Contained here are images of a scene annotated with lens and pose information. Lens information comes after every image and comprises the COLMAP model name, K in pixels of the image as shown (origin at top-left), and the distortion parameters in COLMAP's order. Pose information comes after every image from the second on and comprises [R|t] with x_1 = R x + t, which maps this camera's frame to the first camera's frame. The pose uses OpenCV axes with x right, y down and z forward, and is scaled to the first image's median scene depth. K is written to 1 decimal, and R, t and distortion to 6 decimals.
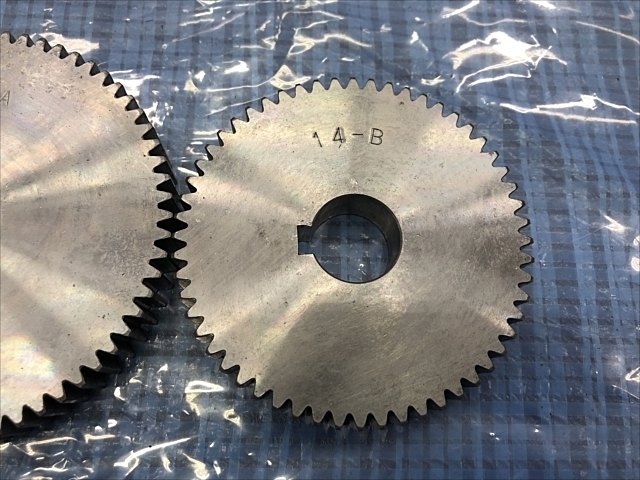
lens RADIAL K [[551.6, 0, 320.0], [0, 551.6, 240.0], [0, 0, 1]] dist [-0.009197, -0.006521]
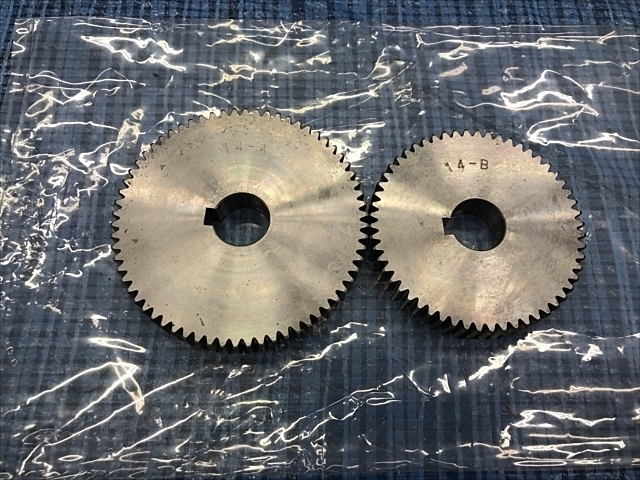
lens RADIAL K [[535.0, 0, 320.0], [0, 535.0, 240.0], [0, 0, 1]] dist [0.003601, 0.000048]
pose [[0.999081, -0.029195, -0.031378, -0.308675], [0.027079, 0.997459, -0.065890, 0.116830], [0.033222, 0.064980, 0.997333, -0.538031]]
